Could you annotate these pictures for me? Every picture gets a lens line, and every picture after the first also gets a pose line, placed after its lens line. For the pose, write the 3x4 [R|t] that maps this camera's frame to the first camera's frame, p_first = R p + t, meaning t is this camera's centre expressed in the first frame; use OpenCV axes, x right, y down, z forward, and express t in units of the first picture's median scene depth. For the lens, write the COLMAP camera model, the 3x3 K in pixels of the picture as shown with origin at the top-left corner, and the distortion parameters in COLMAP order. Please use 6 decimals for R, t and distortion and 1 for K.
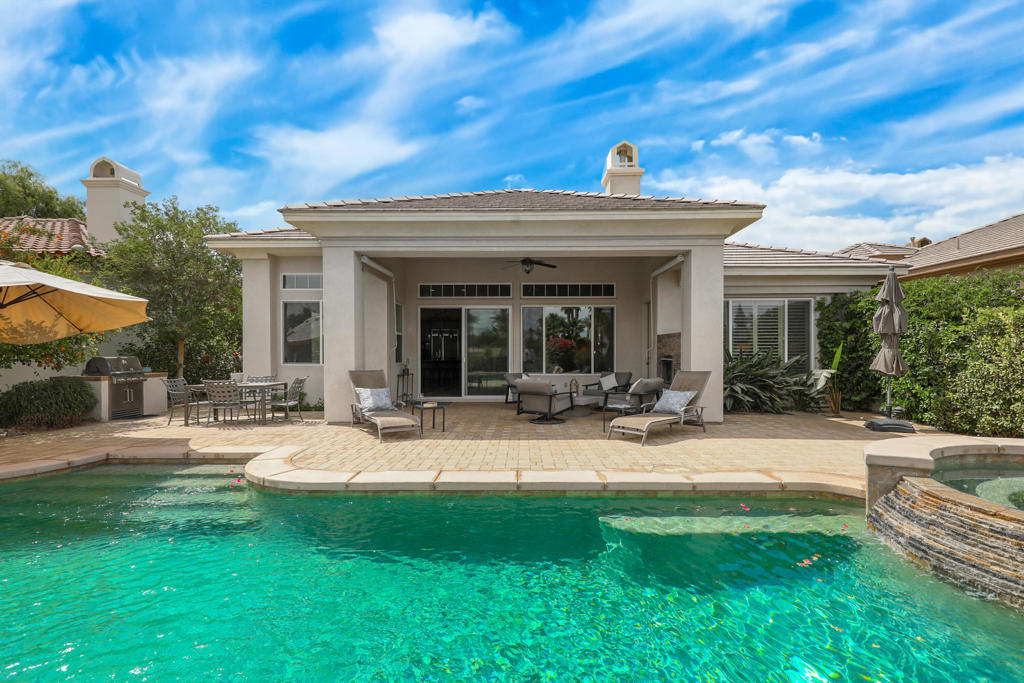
lens RADIAL K [[462.0, 0, 513.2], [0, 462.0, 346.0], [0, 0, 1]] dist [0.002464, 0.000110]
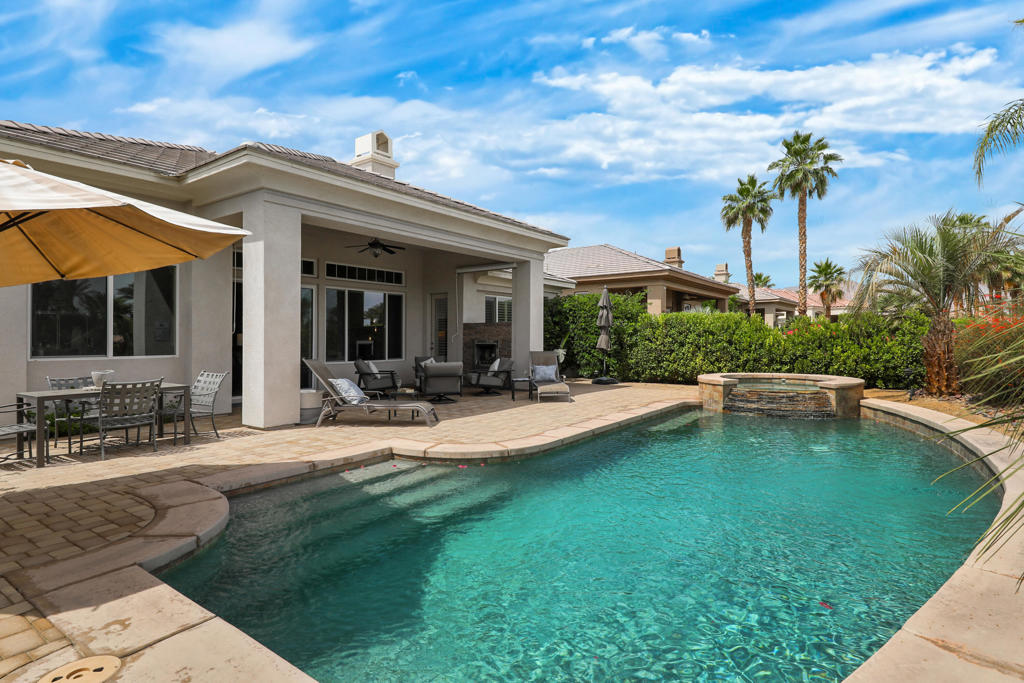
lens RADIAL K [[517.0, 0, 519.3], [0, 517.0, 339.7], [0, 0, 1]] dist [-0.001822, 0.000003]
pose [[0.584608, -0.004275, 0.811304, -0.861983], [-0.007118, 0.999921, 0.010397, 0.004614], [-0.811284, -0.011853, 0.584531, 0.148502]]
